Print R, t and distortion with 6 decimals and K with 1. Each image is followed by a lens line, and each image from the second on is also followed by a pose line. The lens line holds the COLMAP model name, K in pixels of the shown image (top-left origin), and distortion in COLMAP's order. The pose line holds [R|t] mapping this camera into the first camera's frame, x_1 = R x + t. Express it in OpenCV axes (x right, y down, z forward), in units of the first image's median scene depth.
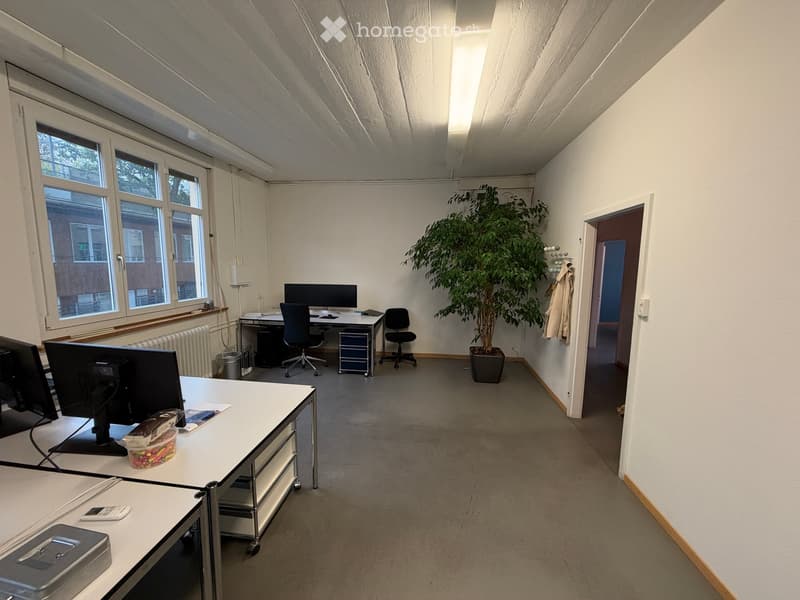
lens RADIAL K [[320.9, 0, 396.3], [0, 320.9, 299.0], [0, 0, 1]] dist [-0.000850, -0.000159]
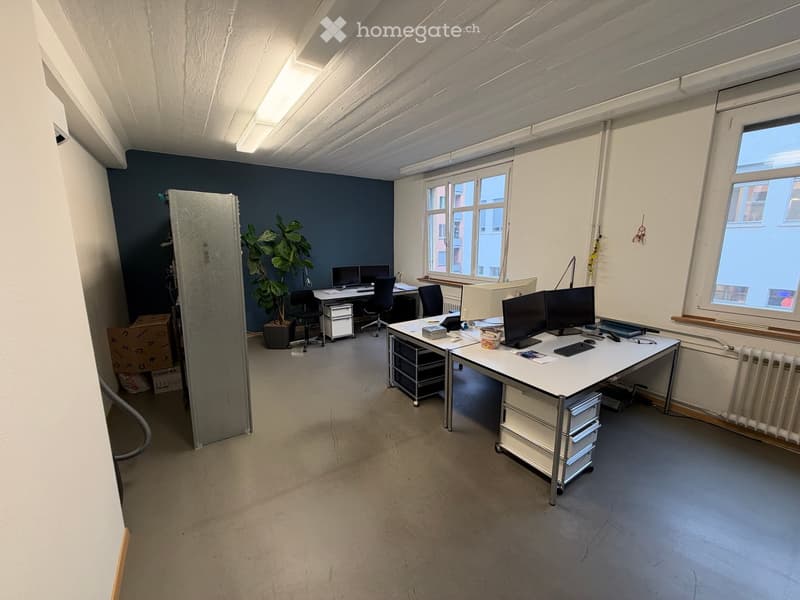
lens RADIAL K [[320.9, 0, 394.7], [0, 320.9, 299.6], [0, 0, 1]] dist [-0.000850, -0.000159]
pose [[-0.748794, 0.107777, -0.653981, 0.338233], [-0.082679, 0.963795, 0.253500, -0.089034], [0.657625, 0.243890, -0.712774, 0.670468]]
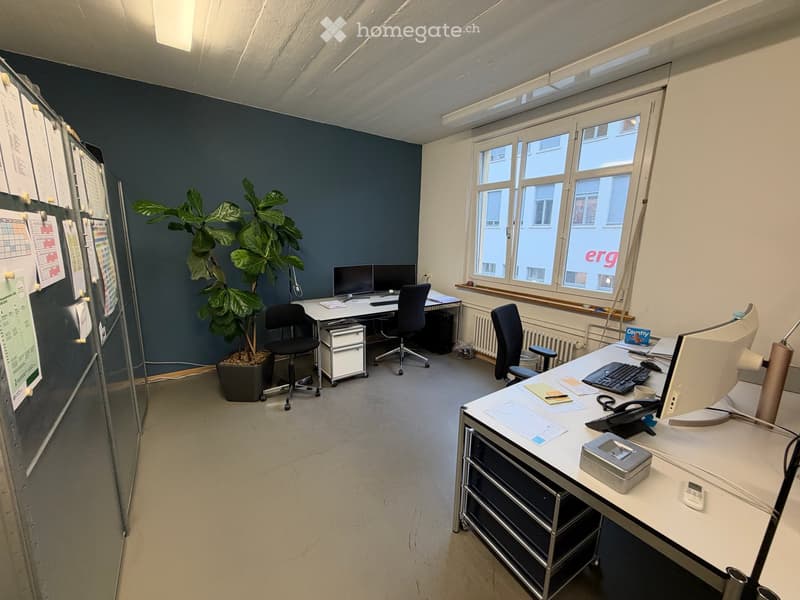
lens RADIAL K [[320.9, 0, 395.7], [0, 320.9, 297.9], [0, 0, 1]] dist [-0.000850, -0.000159]
pose [[-0.738001, 0.103580, -0.666803, 0.105178], [-0.106900, 0.957725, 0.267085, -0.026833], [0.666279, 0.268390, -0.695729, 0.244951]]
